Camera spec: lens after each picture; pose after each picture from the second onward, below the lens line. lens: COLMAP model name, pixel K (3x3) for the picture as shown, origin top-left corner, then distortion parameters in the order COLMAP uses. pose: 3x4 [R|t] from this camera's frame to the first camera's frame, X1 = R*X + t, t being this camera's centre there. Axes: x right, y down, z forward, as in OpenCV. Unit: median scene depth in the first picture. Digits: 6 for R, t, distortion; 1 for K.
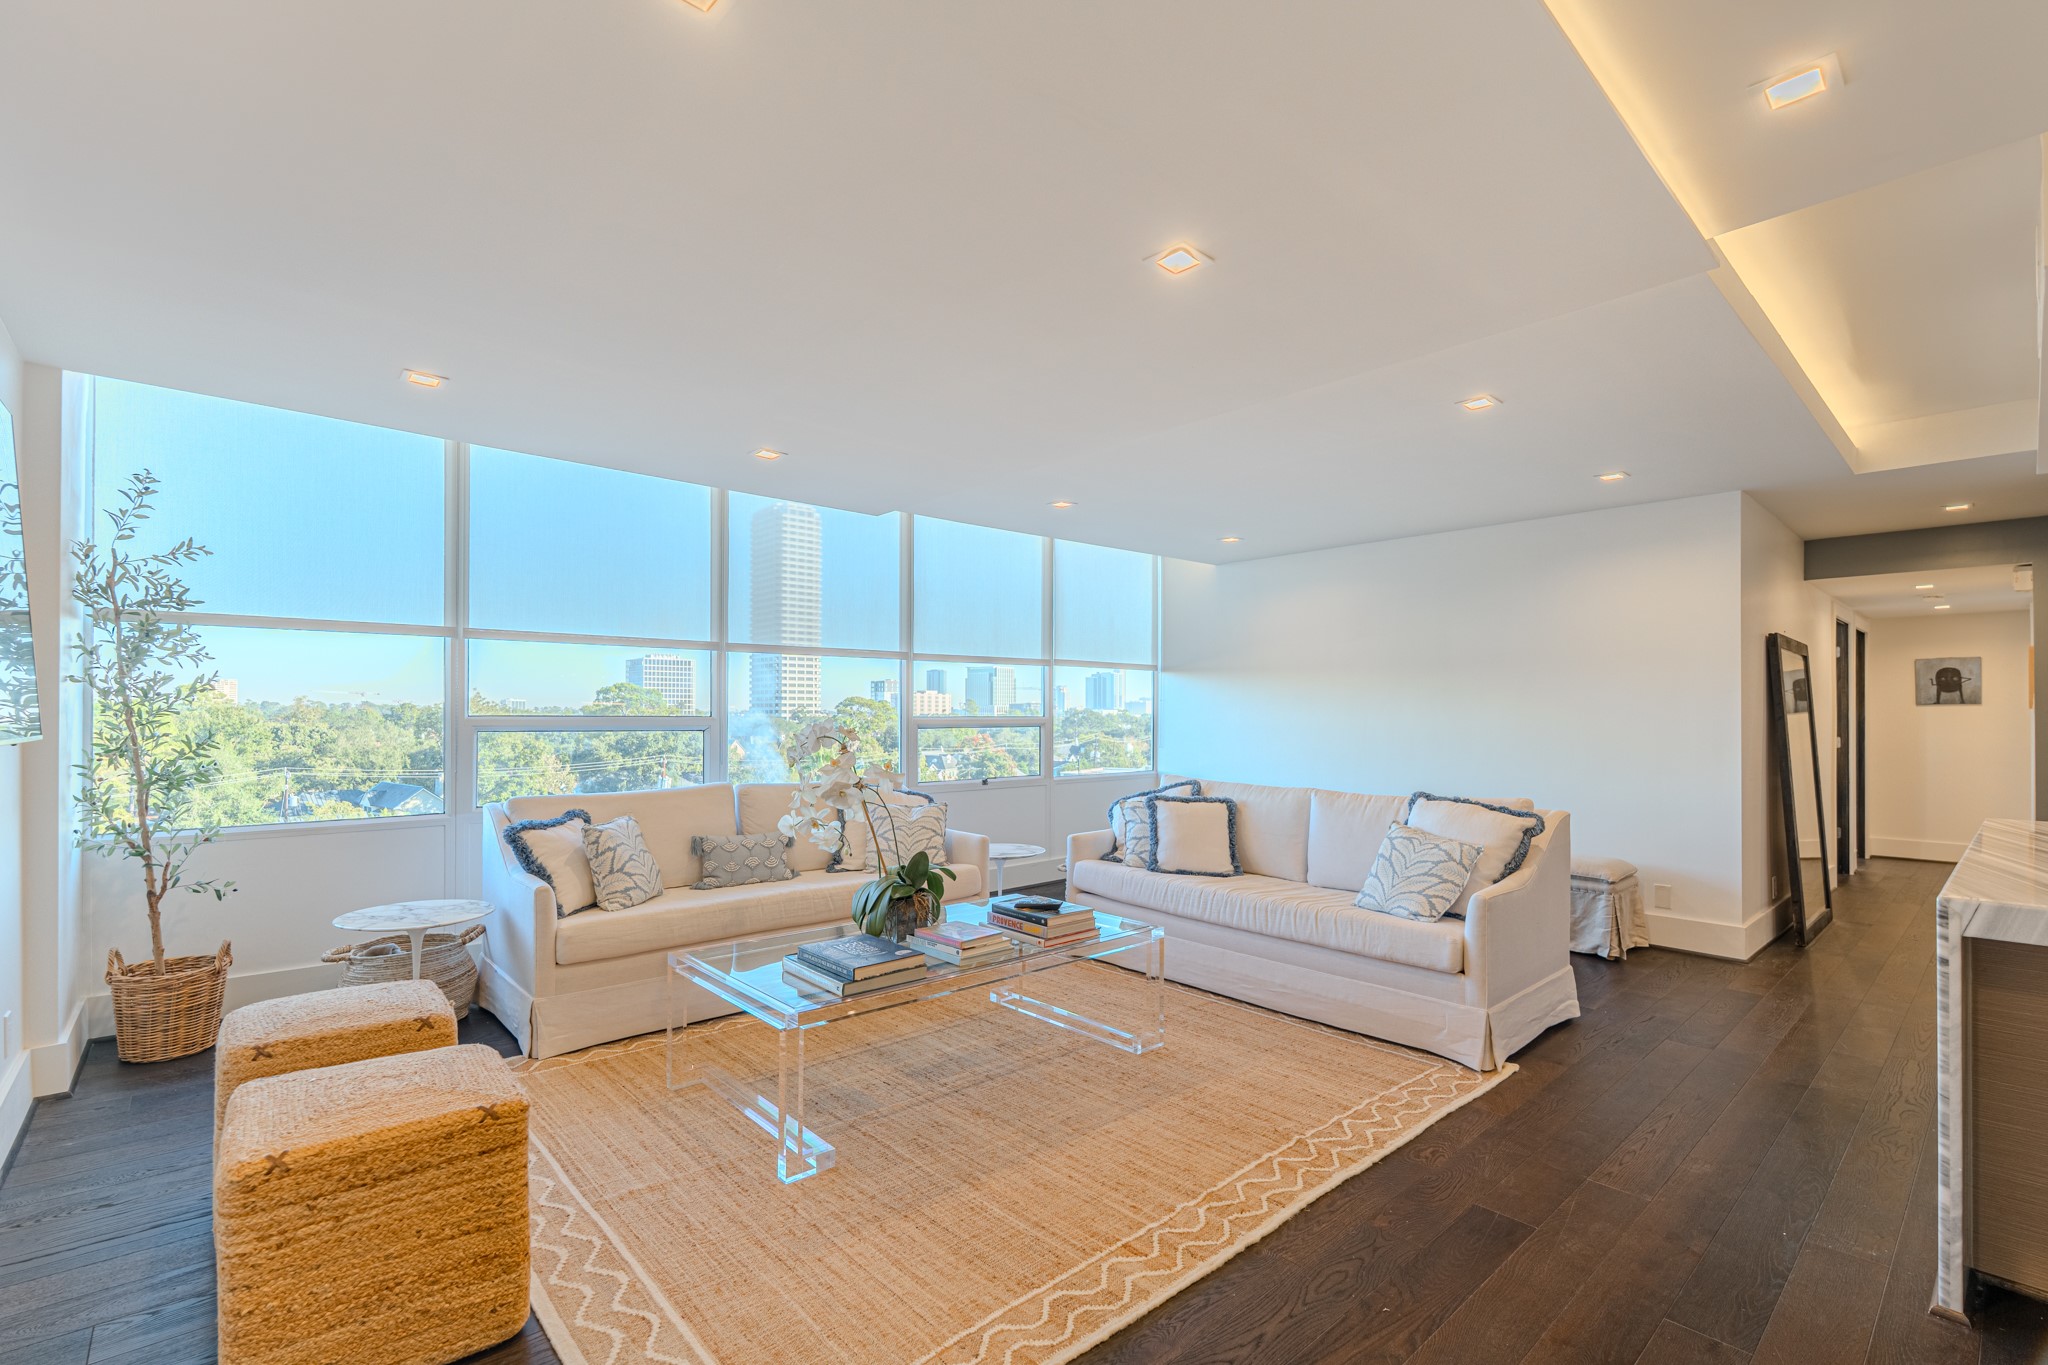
lens RADIAL K [[910.0, 0, 1043.9], [0, 910.0, 726.2], [0, 0, 1]] dist [0.000884, -0.000530]
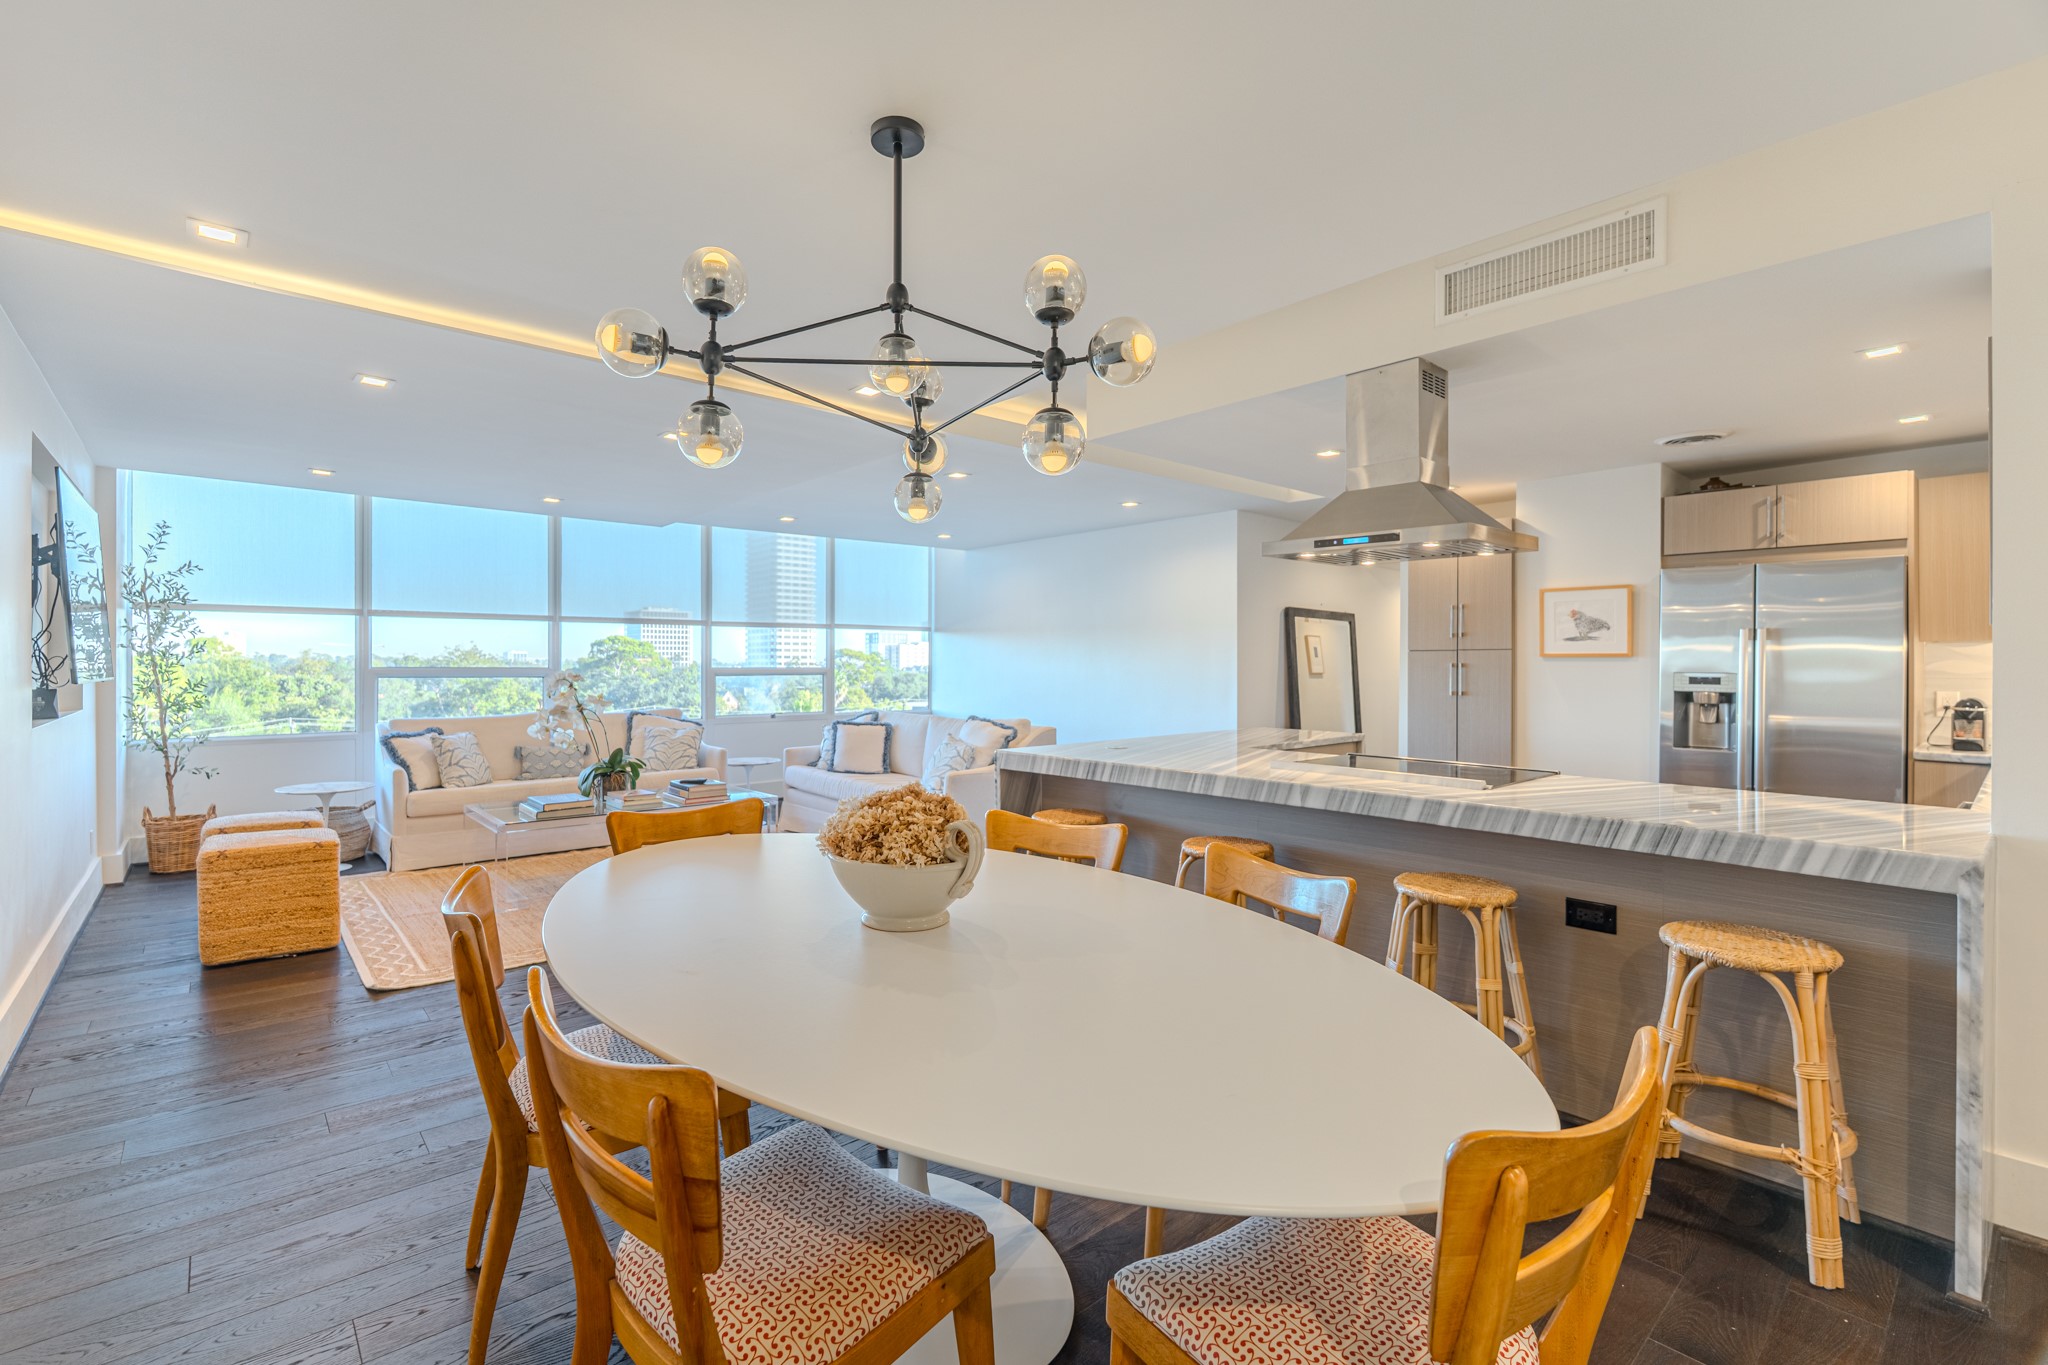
lens RADIAL K [[912.1, 0, 1024.0], [0, 912.1, 682.5], [0, 0, 1]] dist [-0.002837, -0.000244]
pose [[0.999838, -0.001313, -0.017942, 0.542406], [0.001413, 0.999984, 0.005536, 0.008196], [0.017935, -0.005561, 0.999824, -0.559751]]
